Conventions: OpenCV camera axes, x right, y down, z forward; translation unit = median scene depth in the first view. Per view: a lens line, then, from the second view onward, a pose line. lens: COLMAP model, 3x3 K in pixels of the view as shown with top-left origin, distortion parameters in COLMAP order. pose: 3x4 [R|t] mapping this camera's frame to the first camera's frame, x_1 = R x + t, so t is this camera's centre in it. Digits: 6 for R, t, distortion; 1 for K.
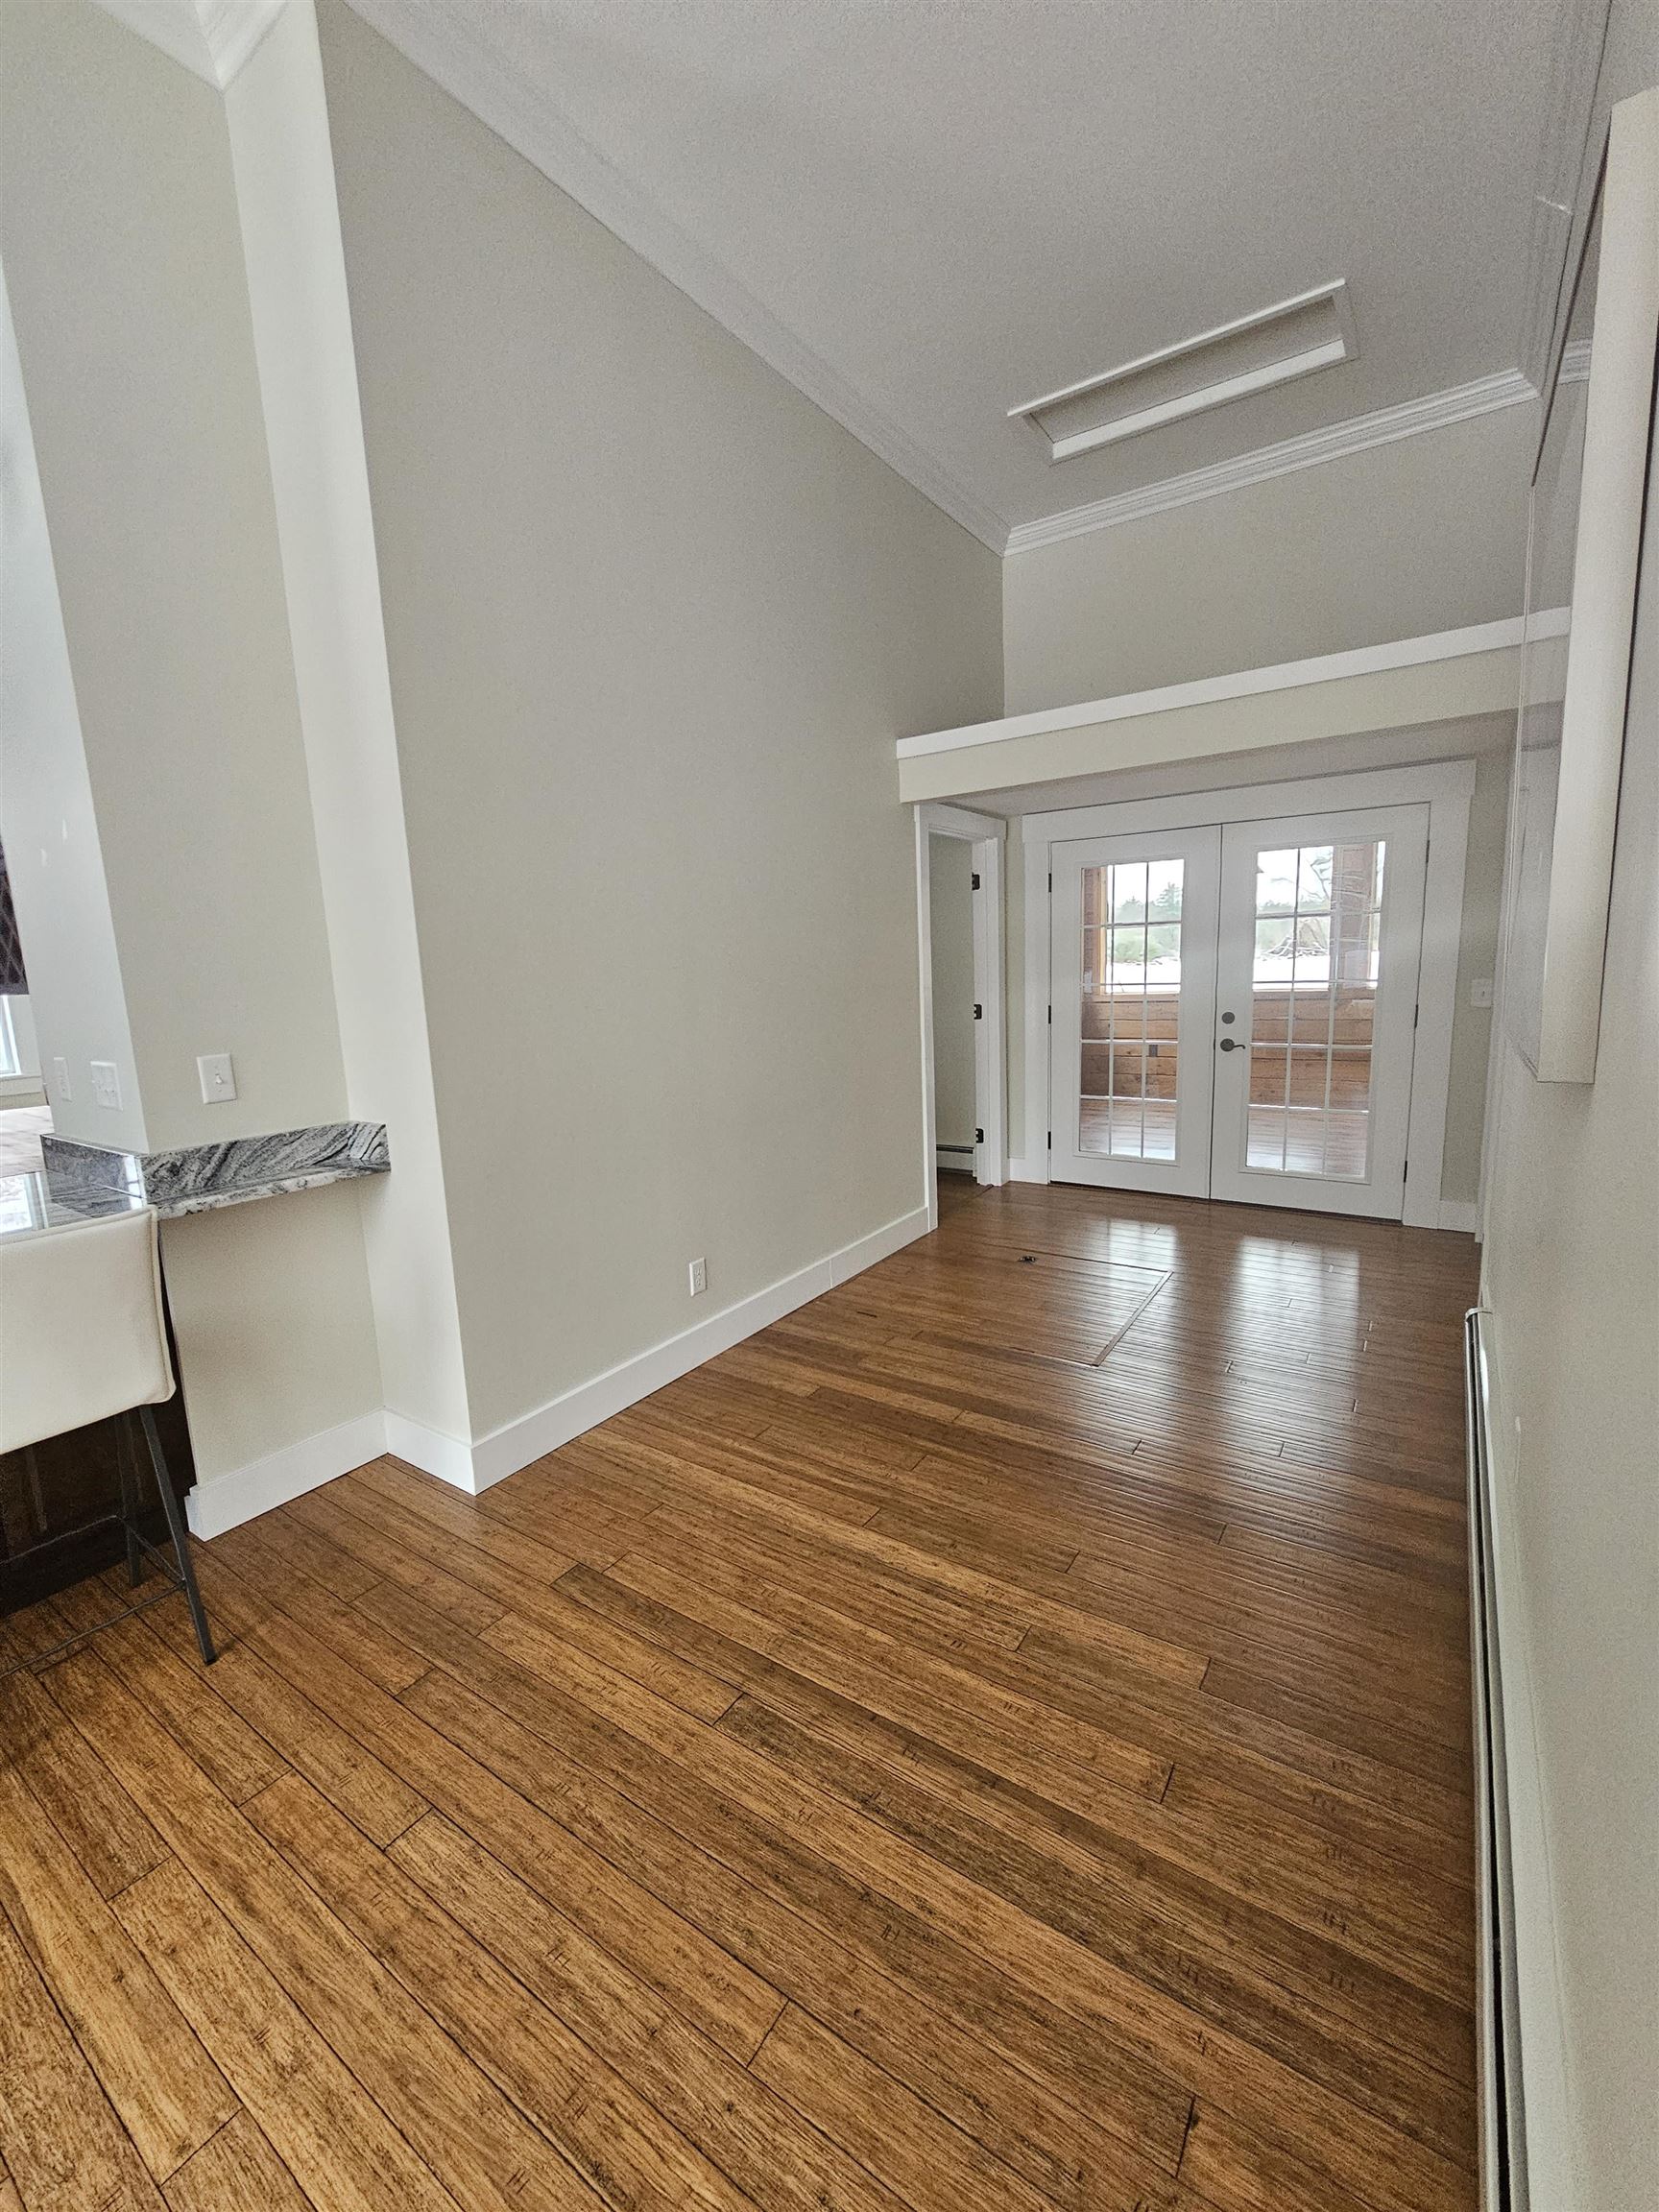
lens RADIAL K [[881.9, 0, 829.5], [0, 881.9, 1106.0], [0, 0, 1]] dist [-0.013487, 0.000033]
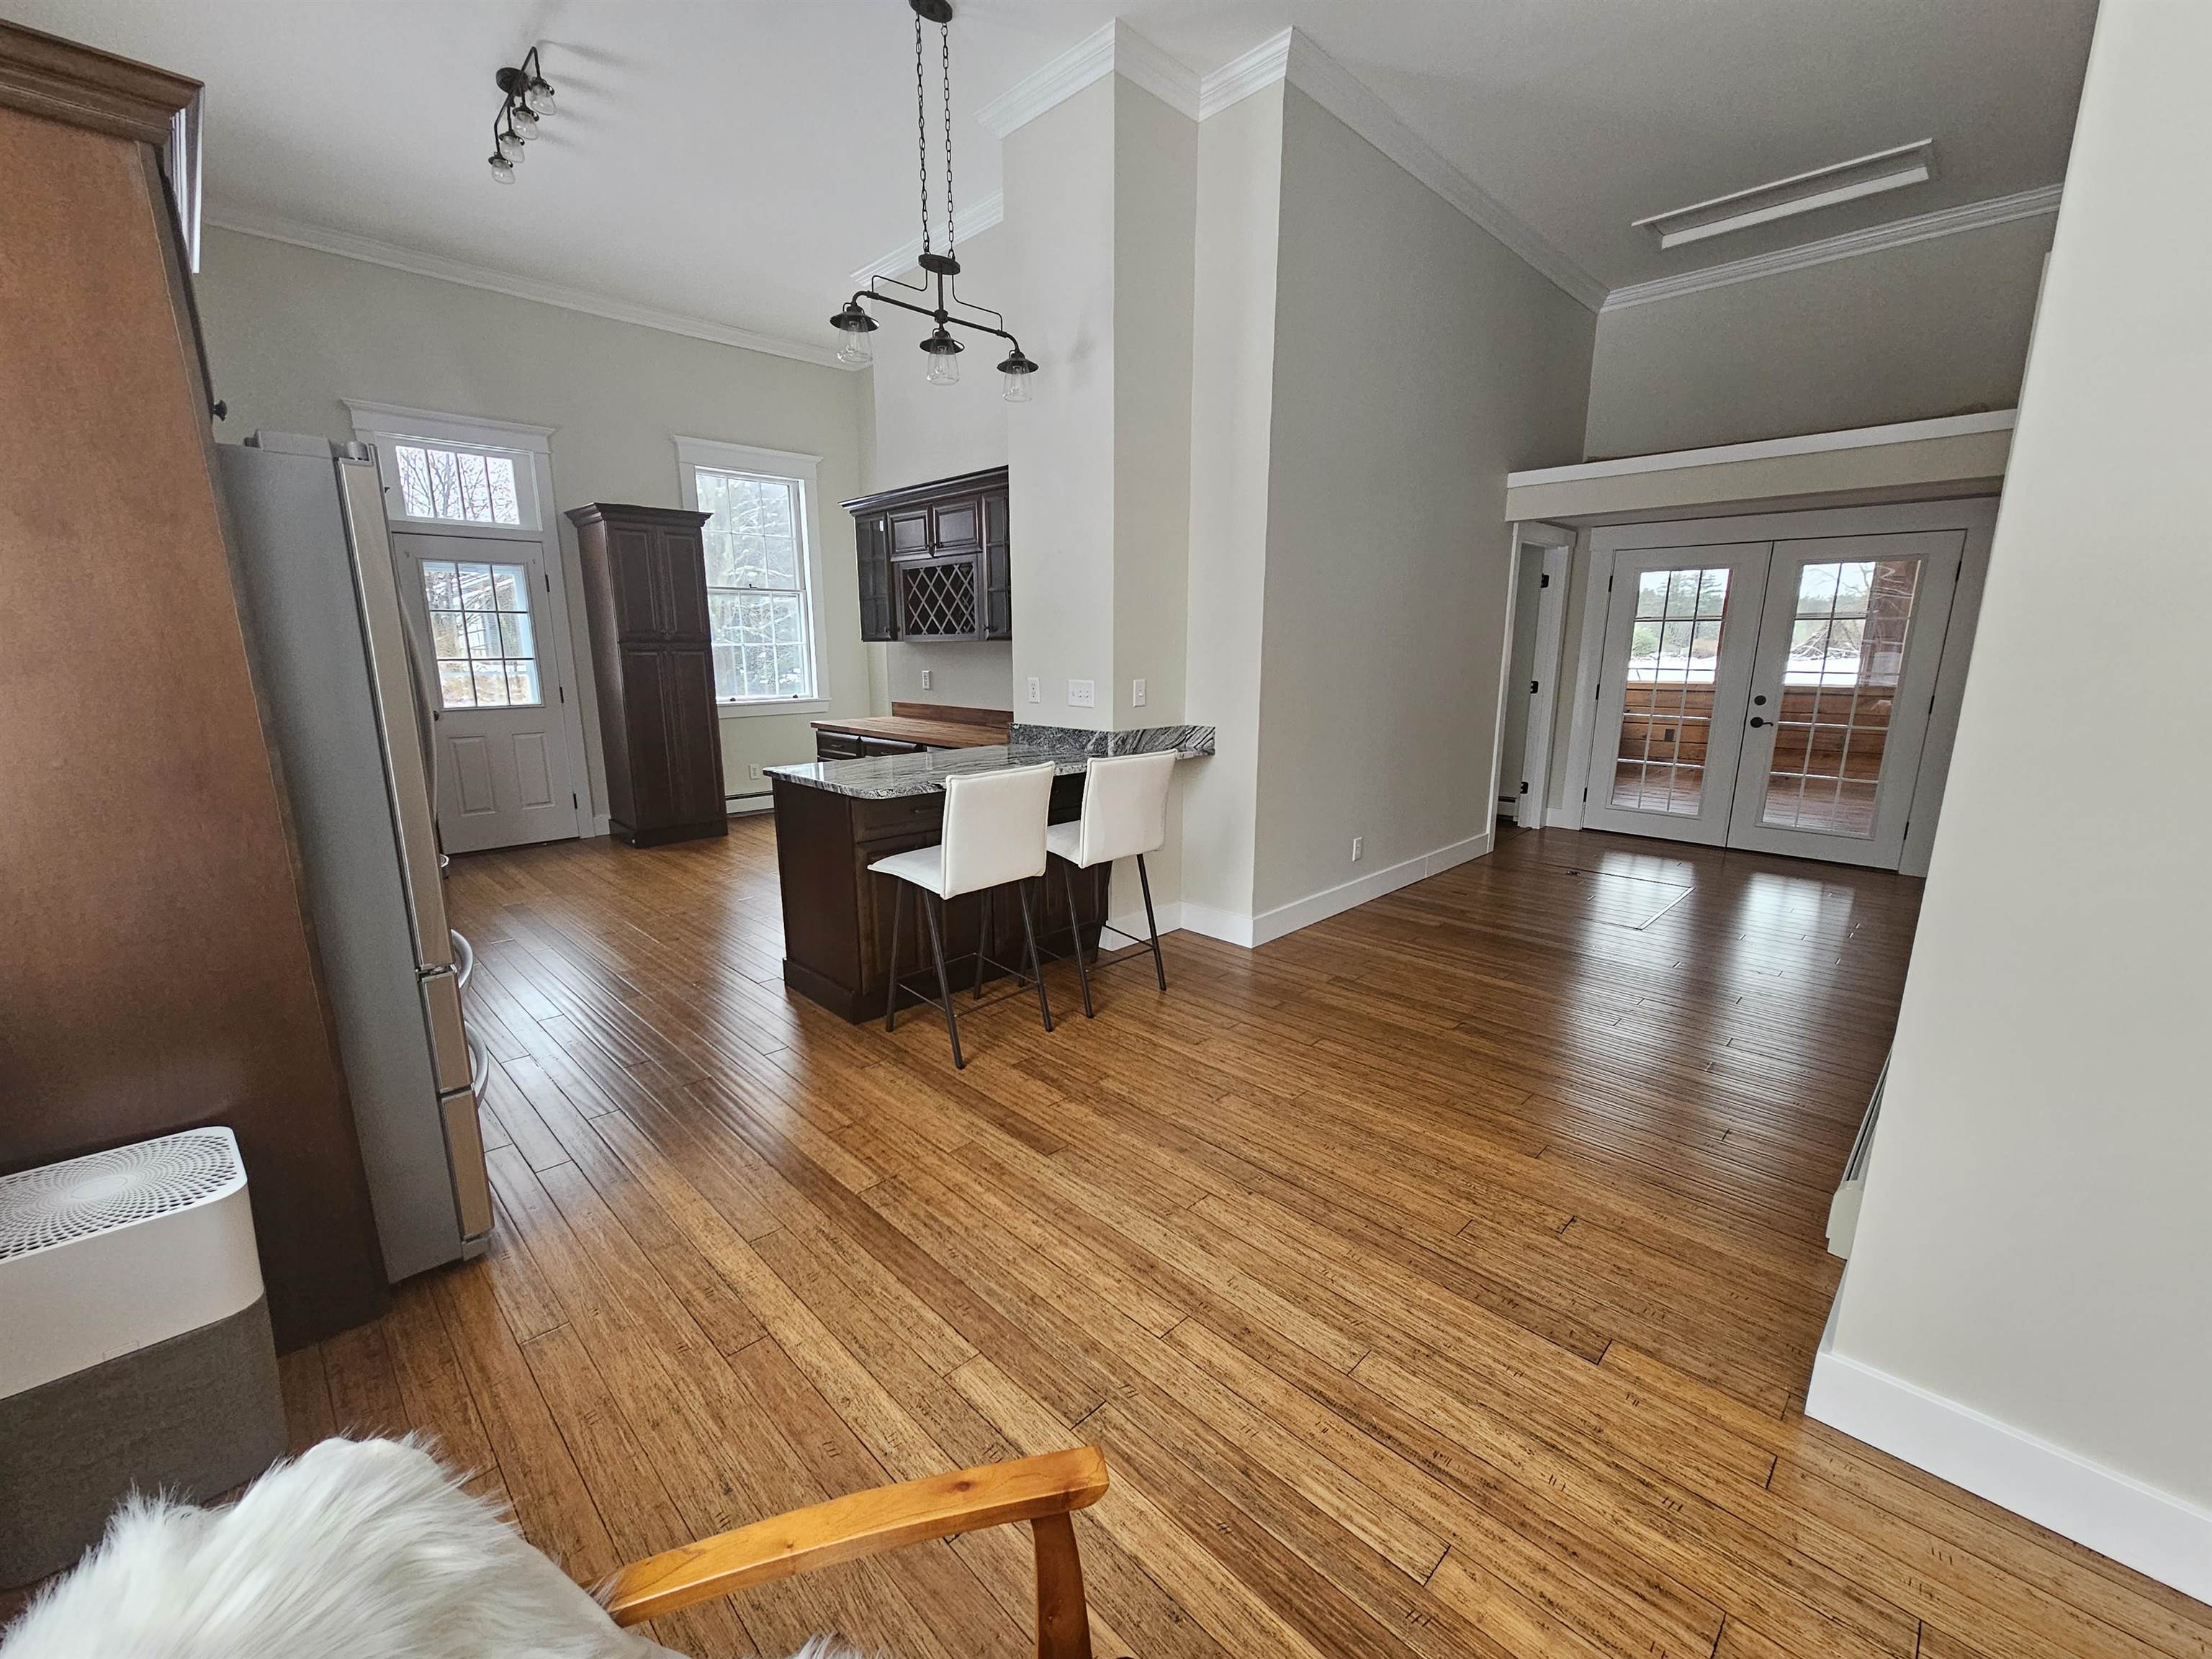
lens RADIAL K [[895.6, 0, 1106.0], [0, 895.6, 829.5], [0, 0, 1]] dist [-0.011231, -0.000070]
pose [[0.980578, 0.088064, -0.175248, -0.222667], [-0.077825, 0.994880, 0.064477, 0.069841], [0.180029, -0.049586, 0.982411, -0.422750]]
